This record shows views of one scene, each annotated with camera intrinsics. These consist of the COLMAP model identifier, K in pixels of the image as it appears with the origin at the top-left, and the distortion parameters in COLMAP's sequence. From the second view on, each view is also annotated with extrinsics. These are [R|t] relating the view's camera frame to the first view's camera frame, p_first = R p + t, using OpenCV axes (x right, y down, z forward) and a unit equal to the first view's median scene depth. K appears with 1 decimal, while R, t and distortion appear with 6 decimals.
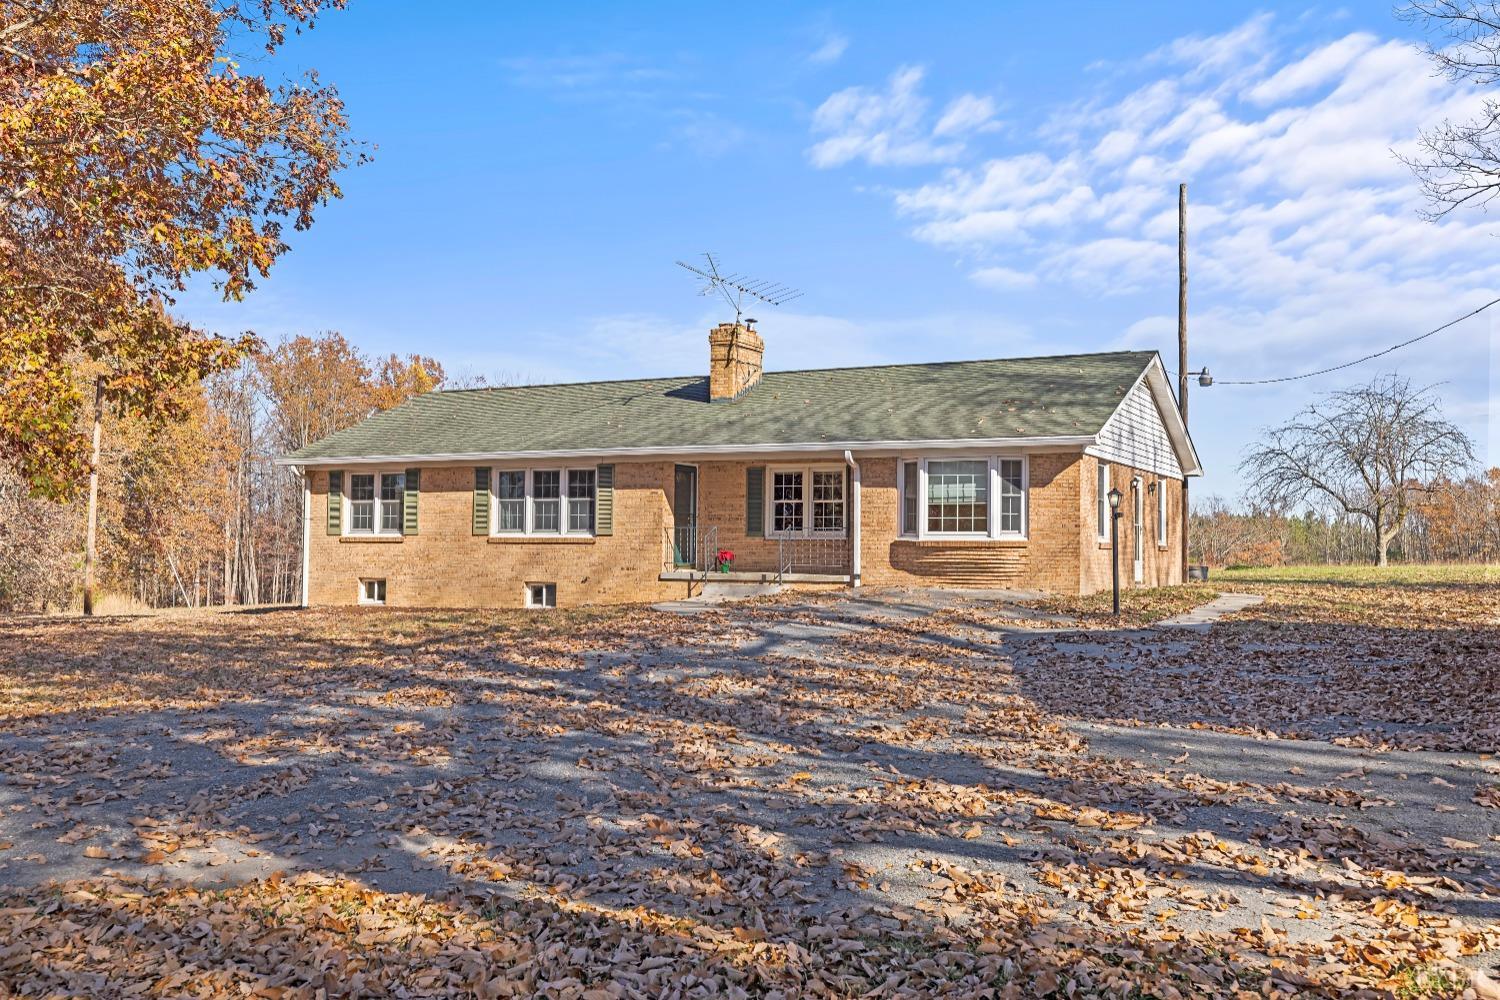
lens RADIAL K [[1535.2, 0, 750.1], [0, 1535.2, 505.5], [0, 0, 1]] dist [-0.096522, 0.000000]
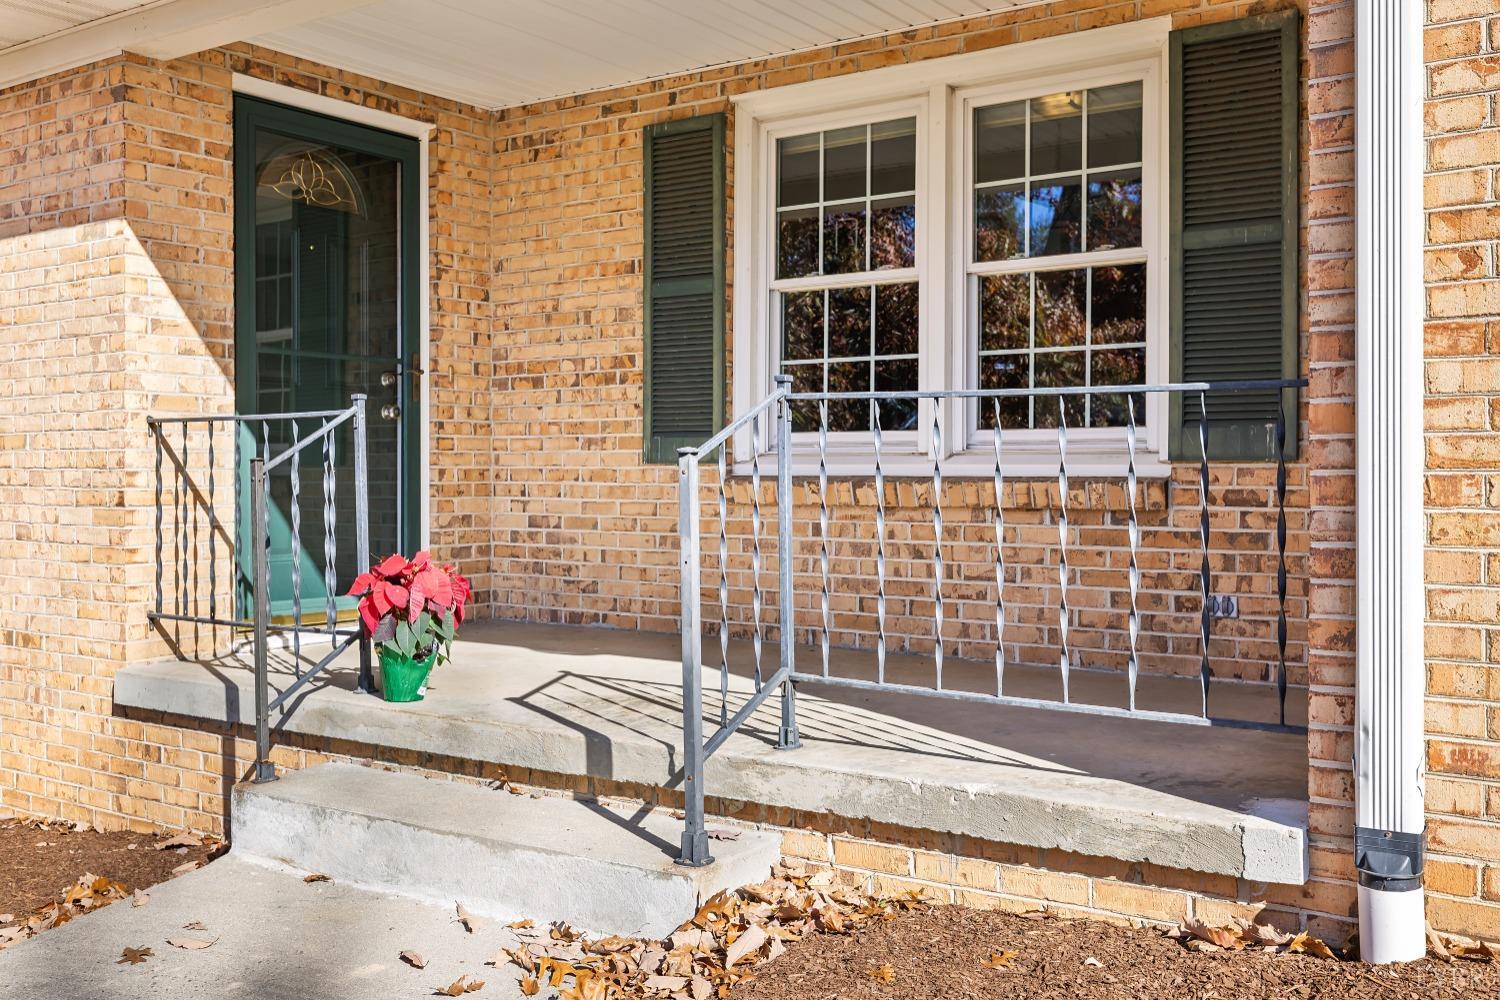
lens RADIAL K [[1477.6, 0, 749.0], [0, 1477.6, 498.4], [0, 0, 1]] dist [-0.004258, 0.000000]
pose [[0.992614, -0.003135, -0.121274, 0.035865], [0.008698, 0.998932, 0.045373, 0.016368], [0.121002, -0.046093, 0.991582, 0.818210]]
